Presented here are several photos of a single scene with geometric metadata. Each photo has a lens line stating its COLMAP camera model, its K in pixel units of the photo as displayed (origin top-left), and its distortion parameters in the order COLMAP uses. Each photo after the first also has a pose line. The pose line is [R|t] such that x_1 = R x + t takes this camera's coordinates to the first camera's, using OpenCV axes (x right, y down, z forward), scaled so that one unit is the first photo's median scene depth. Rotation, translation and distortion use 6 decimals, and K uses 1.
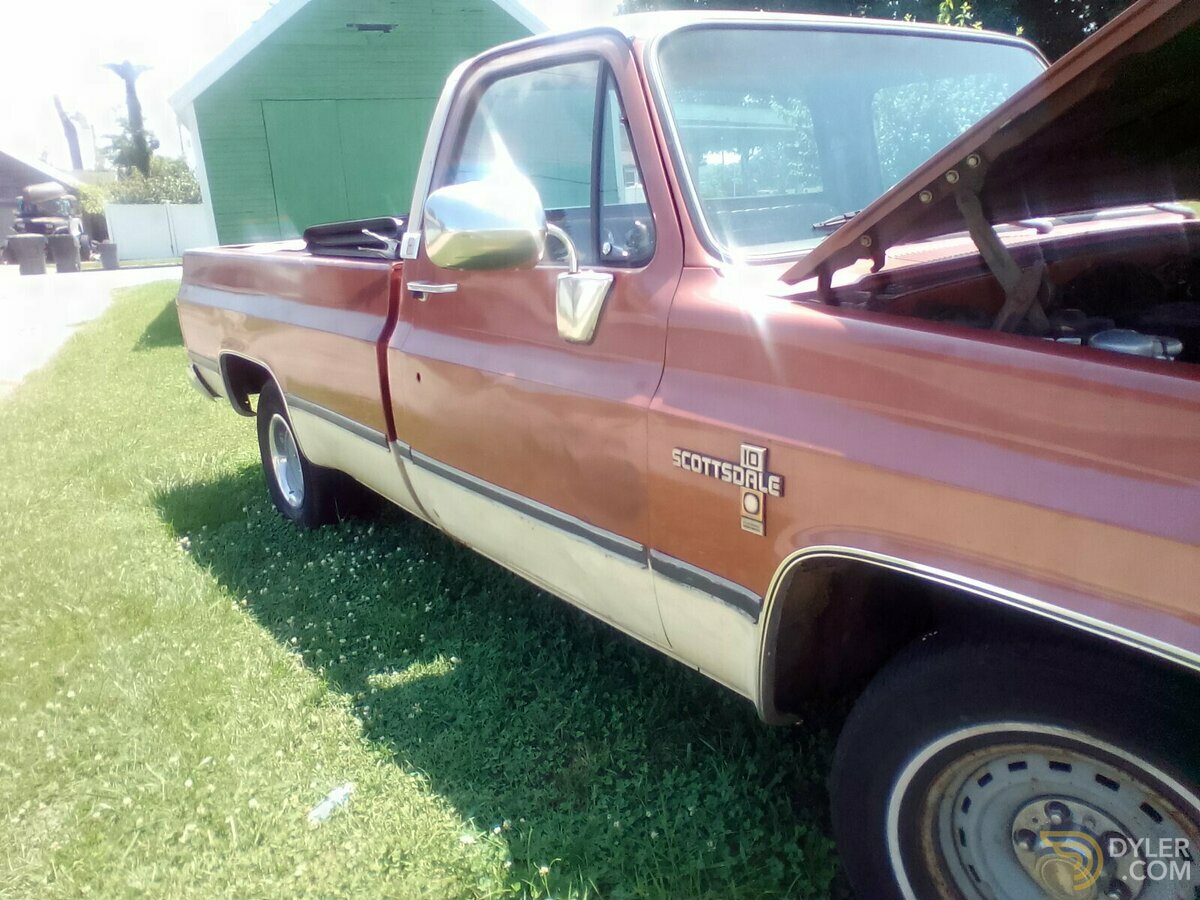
lens RADIAL K [[988.6, 0, 601.5], [0, 988.6, 453.4], [0, 0, 1]] dist [0.014515, 0.087034]
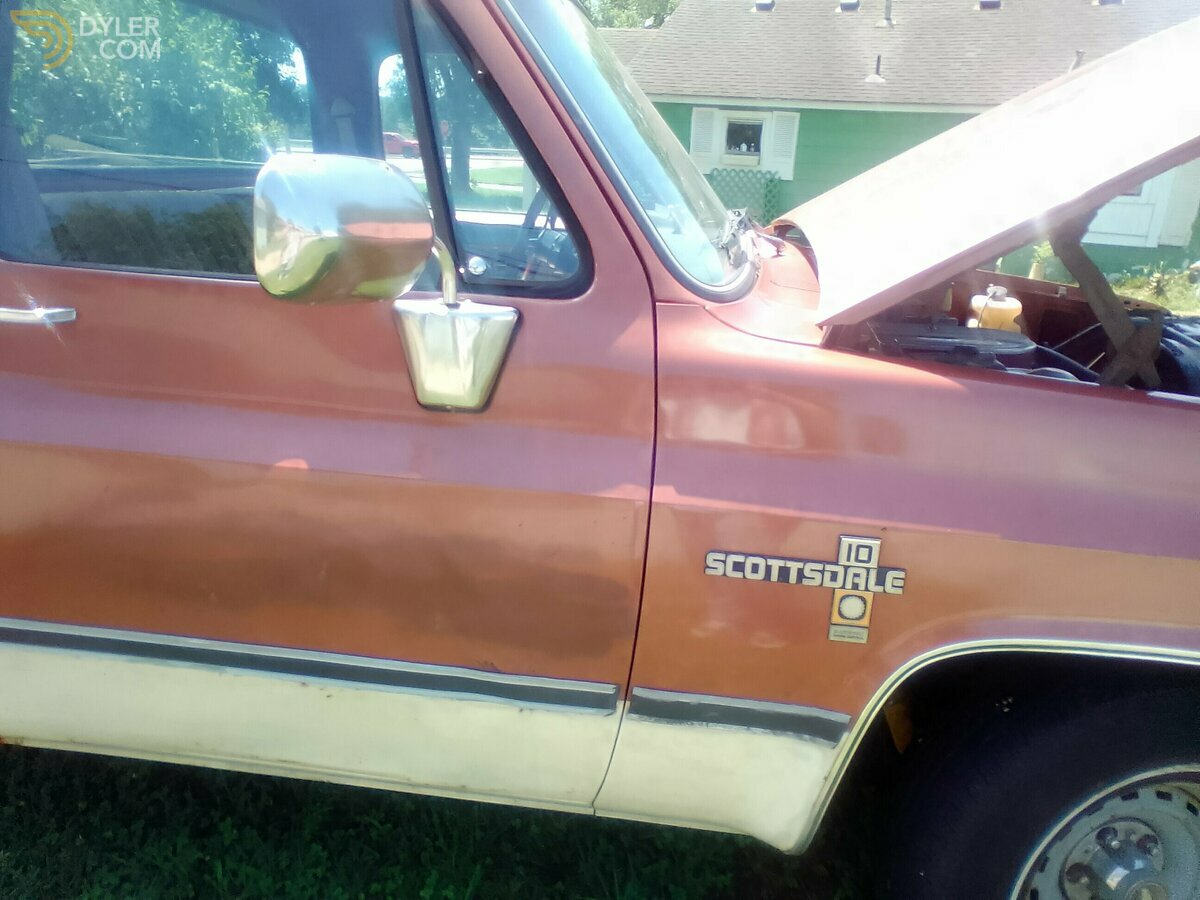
lens RADIAL K [[988.6, 0, 600.5], [0, 988.6, 447.7], [0, 0, 1]] dist [0.014515, 0.087034]
pose [[0.671525, -0.124817, 0.730394, -0.547577], [0.101304, 0.991920, 0.076370, -0.157483], [-0.734024, 0.022707, 0.678744, 0.589331]]
